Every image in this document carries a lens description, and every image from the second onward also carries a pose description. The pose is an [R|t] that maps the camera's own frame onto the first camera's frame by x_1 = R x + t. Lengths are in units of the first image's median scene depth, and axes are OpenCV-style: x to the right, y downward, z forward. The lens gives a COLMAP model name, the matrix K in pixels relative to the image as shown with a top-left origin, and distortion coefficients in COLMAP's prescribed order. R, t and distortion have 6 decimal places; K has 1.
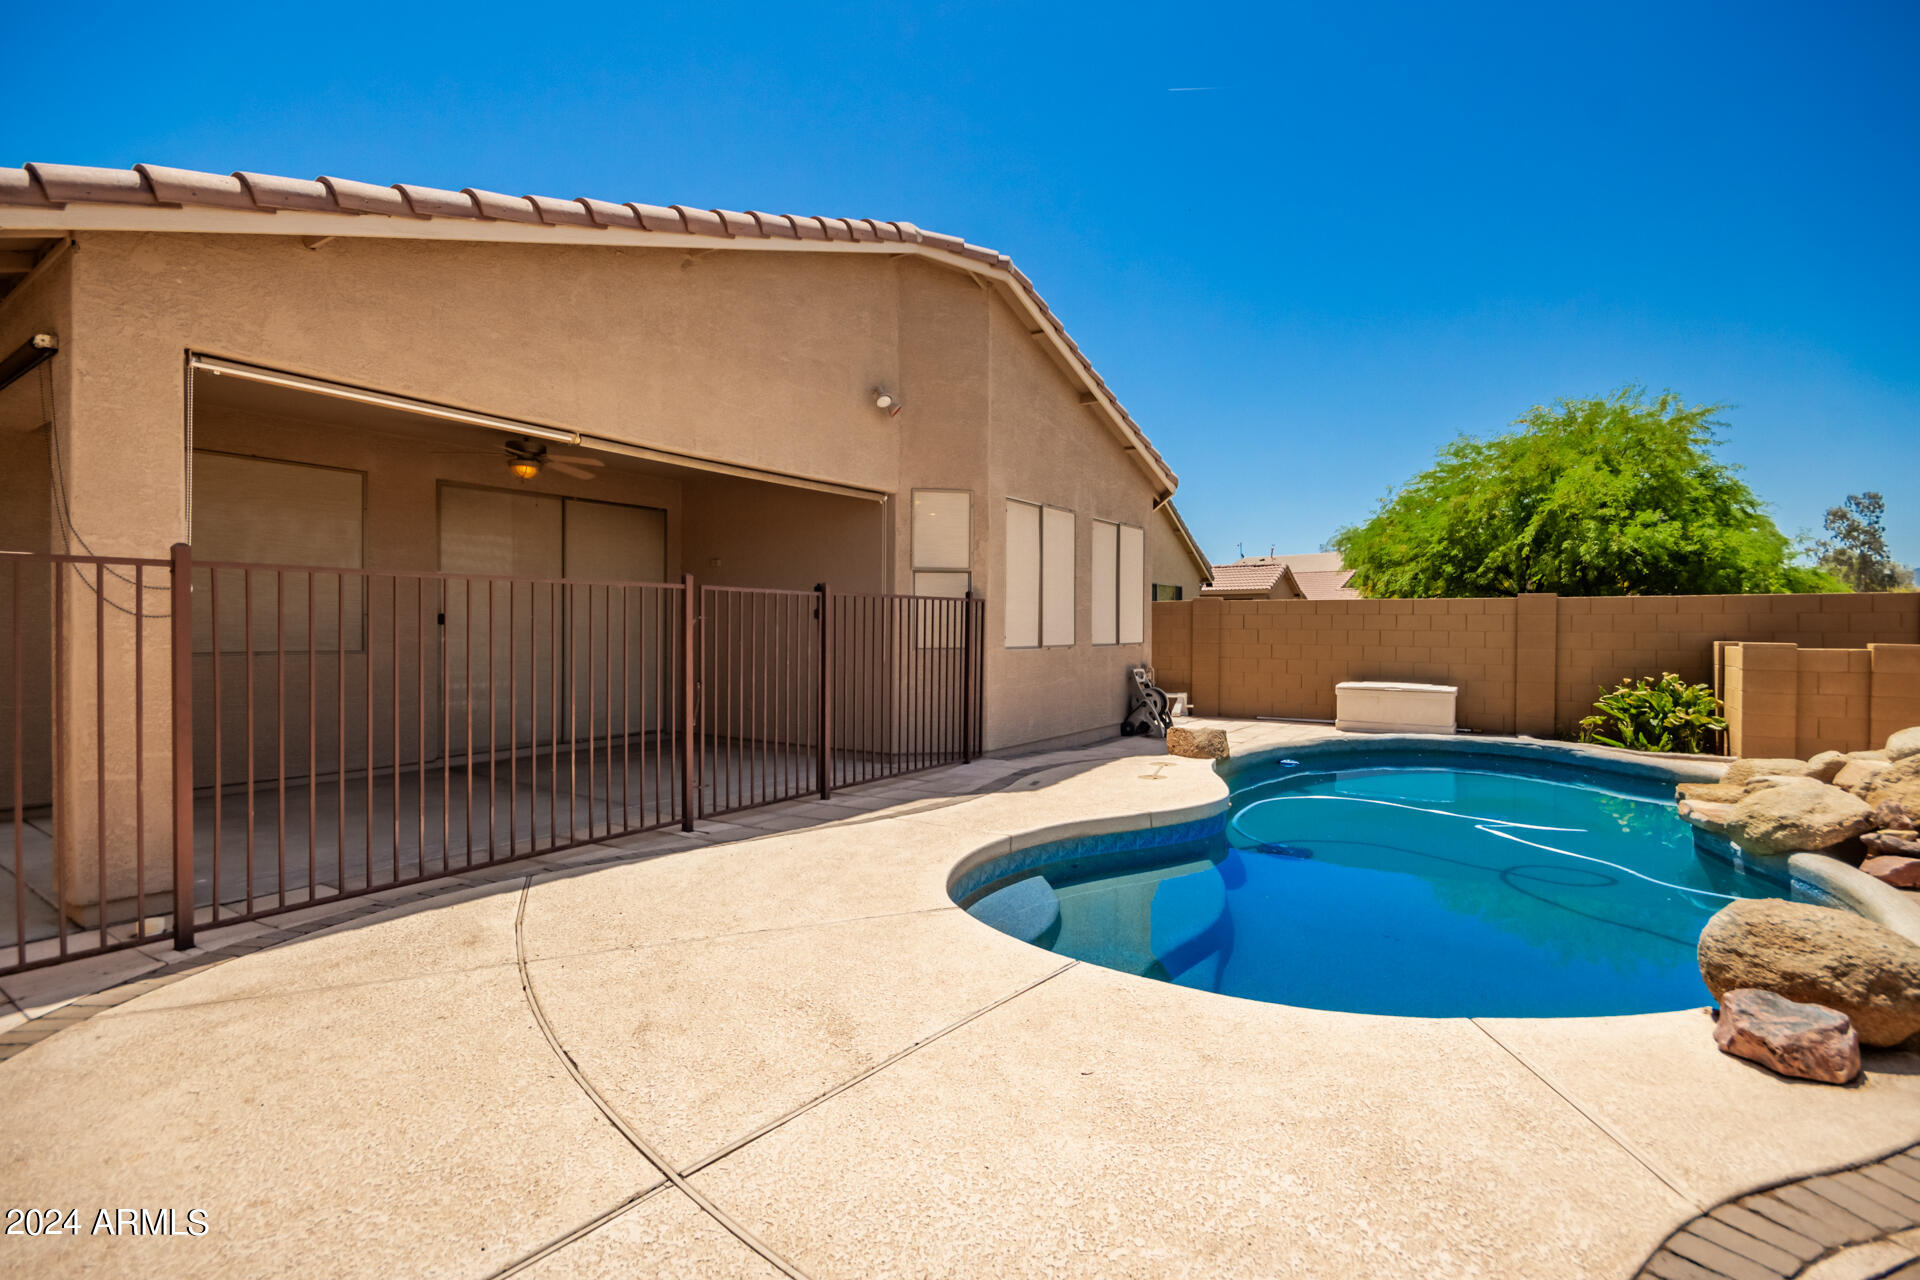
lens RADIAL K [[889.6, 0, 963.8], [0, 889.6, 634.0], [0, 0, 1]] dist [0.013103, -0.003864]
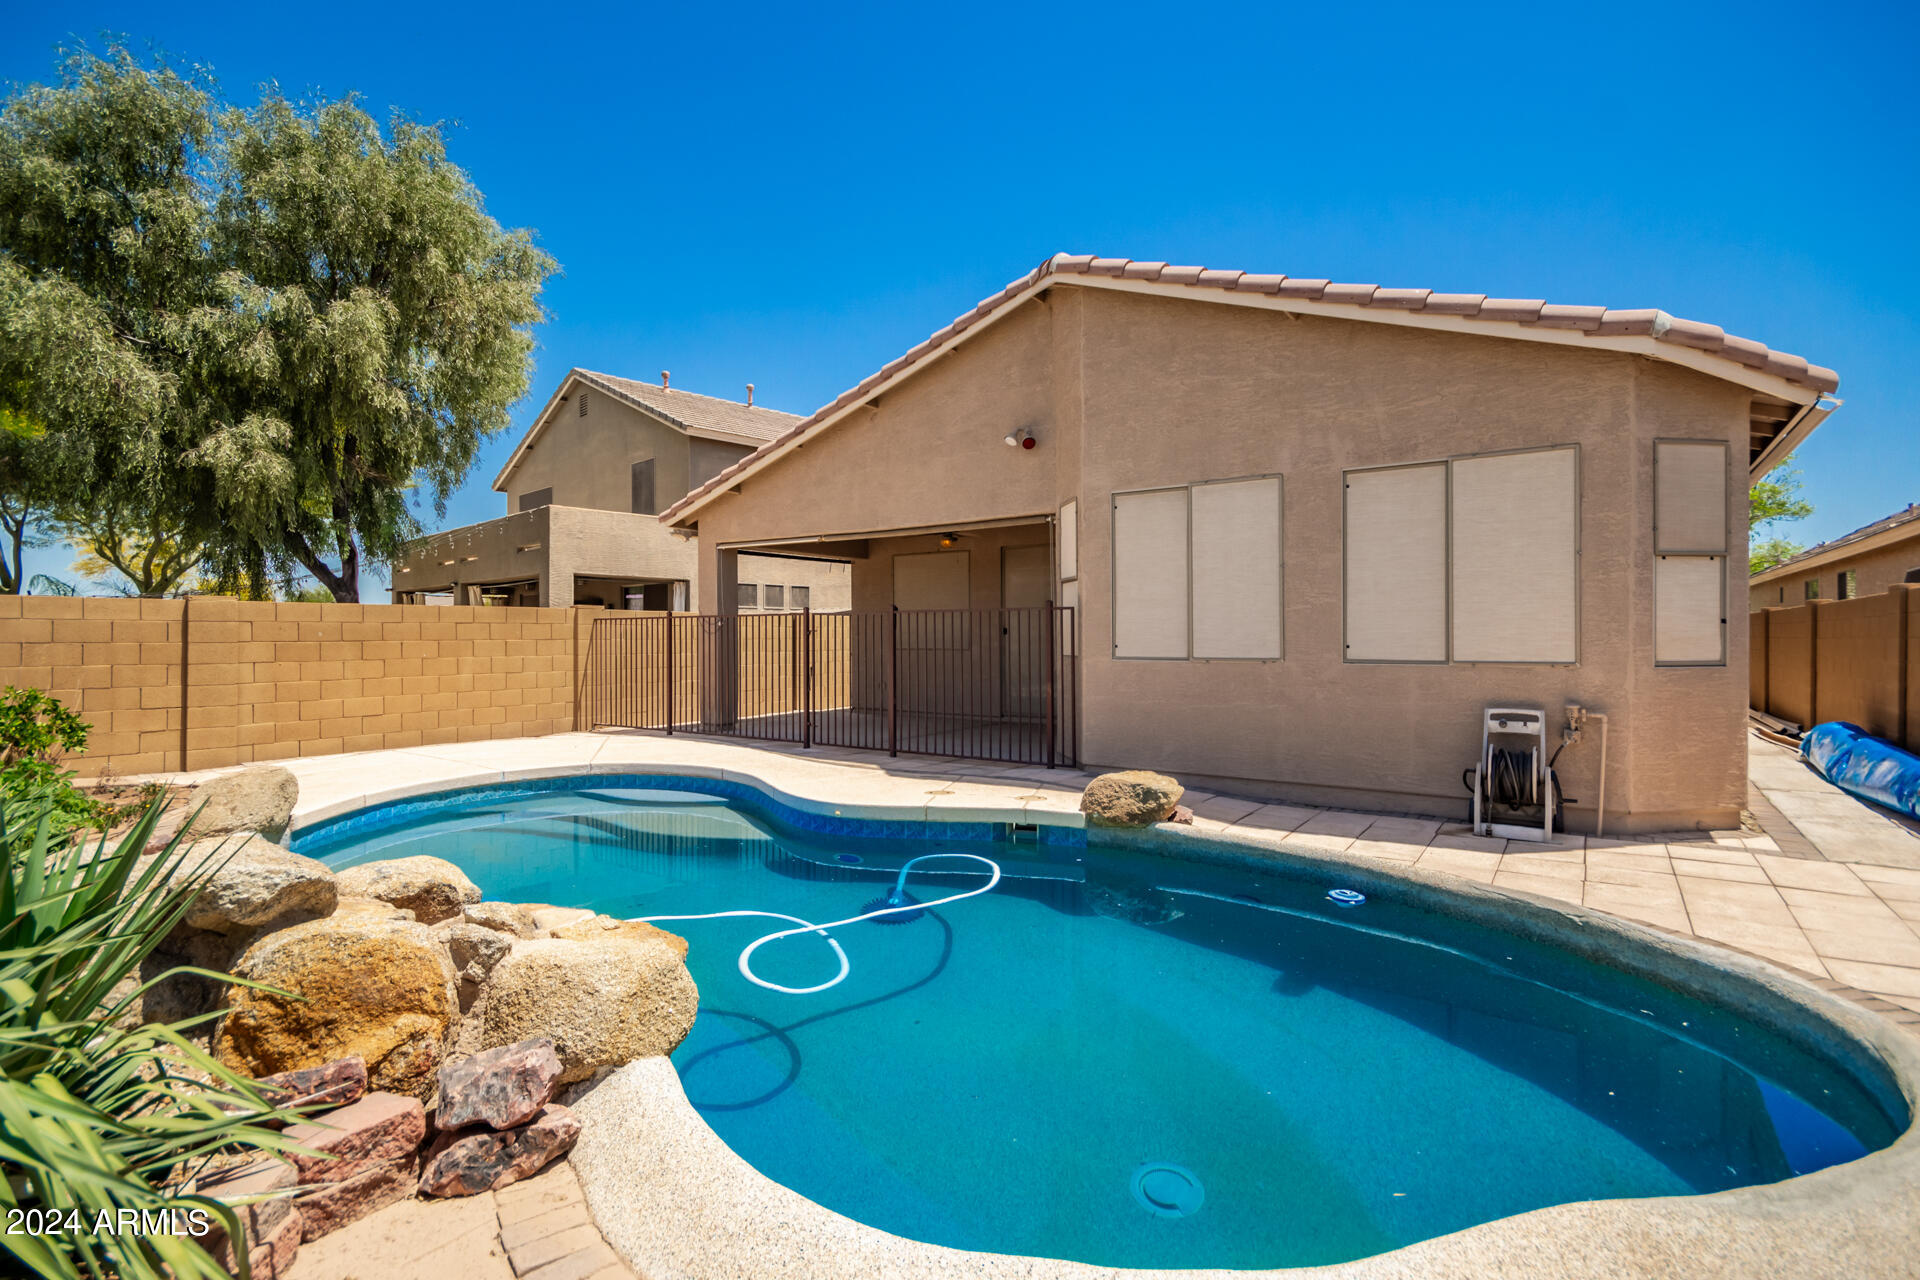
lens RADIAL K [[889.6, 0, 963.8], [0, 889.6, 634.0], [0, 0, 1]] dist [0.013103, -0.003864]
pose [[-0.010330, -0.006691, -0.999924, 1.064730], [-0.009672, 0.999932, -0.006591, -0.001503], [0.999900, 0.009603, -0.010394, 0.949272]]
